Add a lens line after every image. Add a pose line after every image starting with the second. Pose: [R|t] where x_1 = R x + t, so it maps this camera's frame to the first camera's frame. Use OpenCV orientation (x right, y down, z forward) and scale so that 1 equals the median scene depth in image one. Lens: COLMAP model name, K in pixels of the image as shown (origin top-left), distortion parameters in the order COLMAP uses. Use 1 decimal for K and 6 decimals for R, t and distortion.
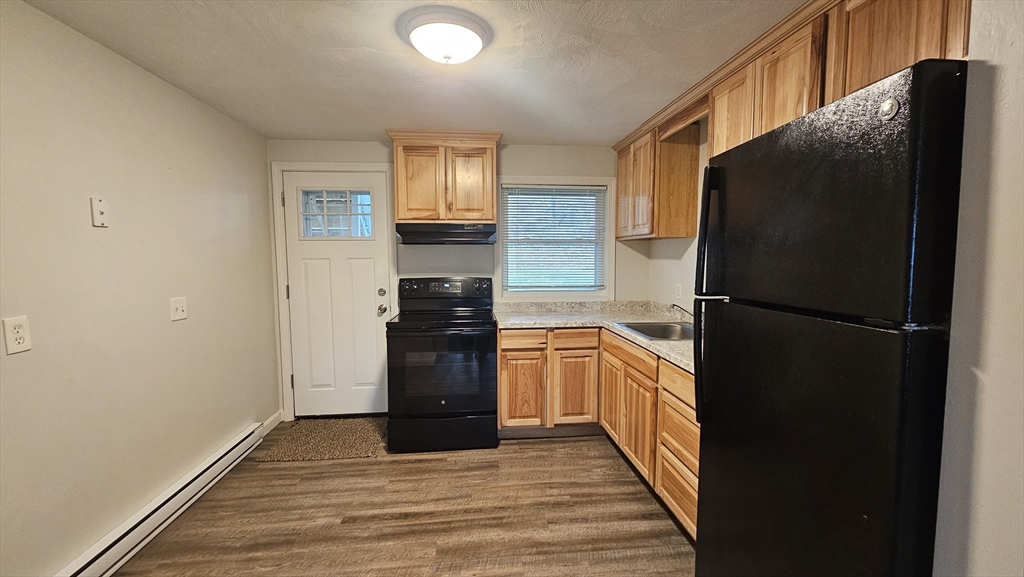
lens RADIAL K [[420.5, 0, 513.4], [0, 420.5, 288.6], [0, 0, 1]] dist [-0.001025, 0.000348]
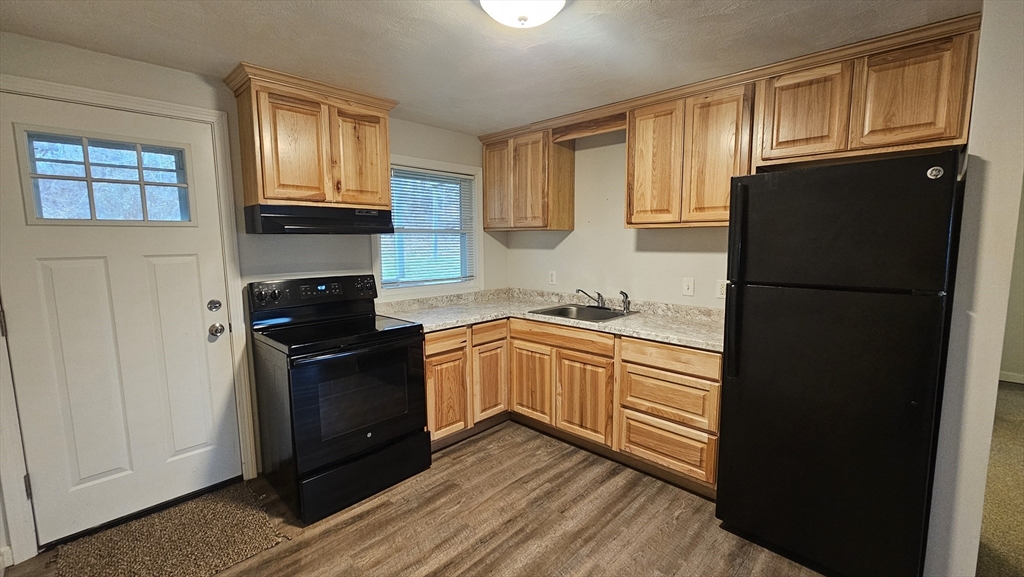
lens RADIAL K [[420.5, 0, 515.7], [0, 420.5, 287.9], [0, 0, 1]] dist [-0.001025, 0.000348]
pose [[0.759206, -0.075721, 0.646431, -0.444149], [0.052652, 0.997099, 0.054960, -0.035333], [-0.648717, -0.007690, 0.760991, 0.214958]]
